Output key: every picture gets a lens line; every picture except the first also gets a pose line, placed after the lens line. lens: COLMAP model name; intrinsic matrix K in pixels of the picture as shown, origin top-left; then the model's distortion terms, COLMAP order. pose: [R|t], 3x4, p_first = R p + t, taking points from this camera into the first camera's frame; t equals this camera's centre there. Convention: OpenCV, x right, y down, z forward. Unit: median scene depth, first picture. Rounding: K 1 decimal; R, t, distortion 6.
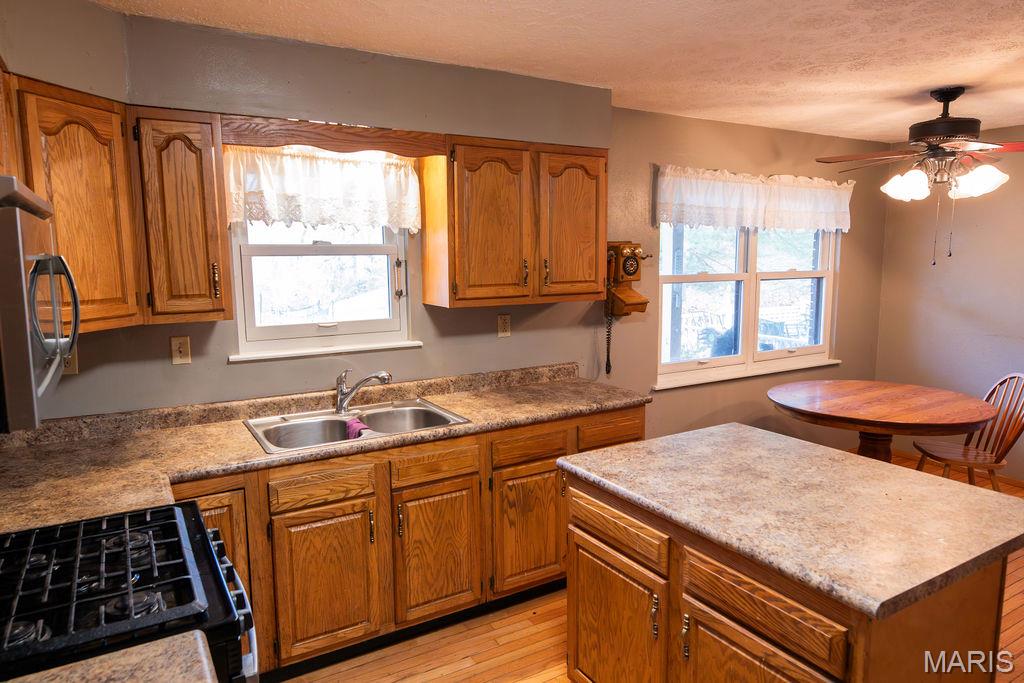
lens RADIAL K [[658.4, 0, 506.3], [0, 658.4, 342.5], [0, 0, 1]] dist [0.000474, -0.000008]
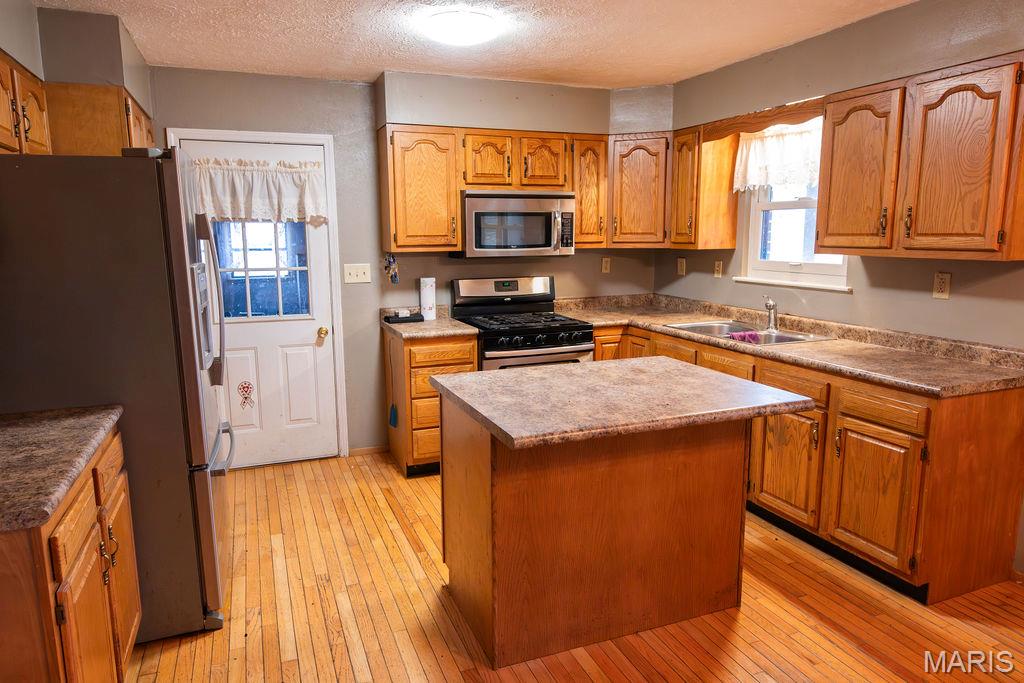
lens RADIAL K [[658.4, 0, 506.3], [0, 658.4, 342.5], [0, 0, 1]] dist [0.000474, -0.000008]
pose [[-0.155781, 0.174441, -0.972267, 1.054385], [-0.127568, 0.972488, 0.194920, -0.054260], [0.979520, 0.154395, -0.129242, 0.626043]]
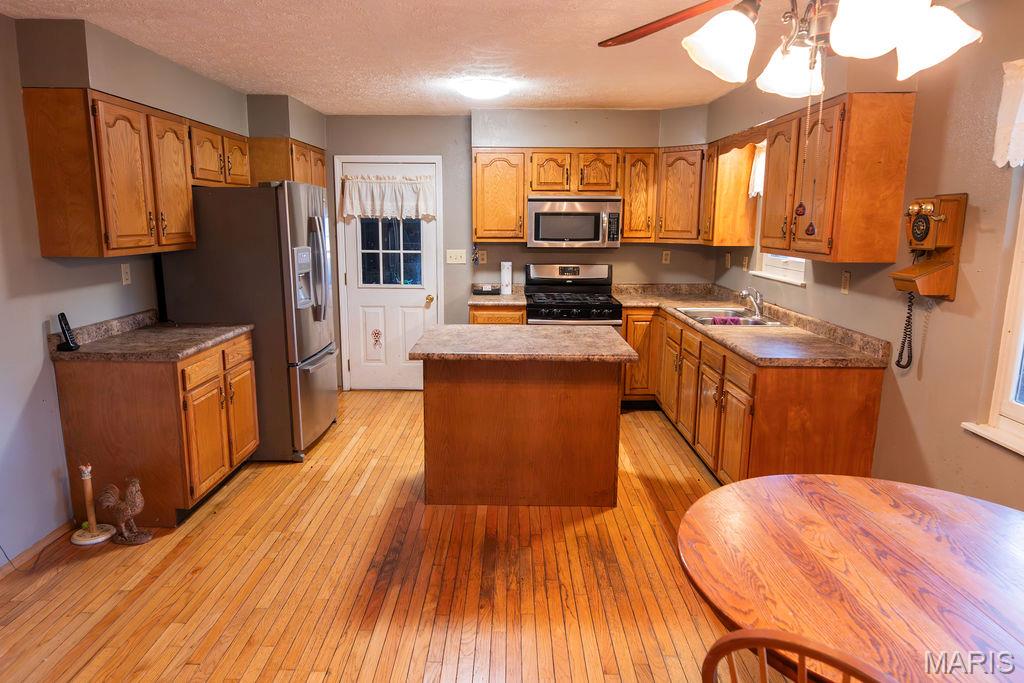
lens RADIAL K [[658.4, 0, 506.3], [0, 658.4, 342.5], [0, 0, 1]] dist [0.000474, -0.000008]
pose [[-0.517071, 0.165328, -0.839824, 1.273416], [-0.117868, 0.958068, 0.261176, -0.157828], [0.847788, 0.234035, -0.475902, 1.184627]]
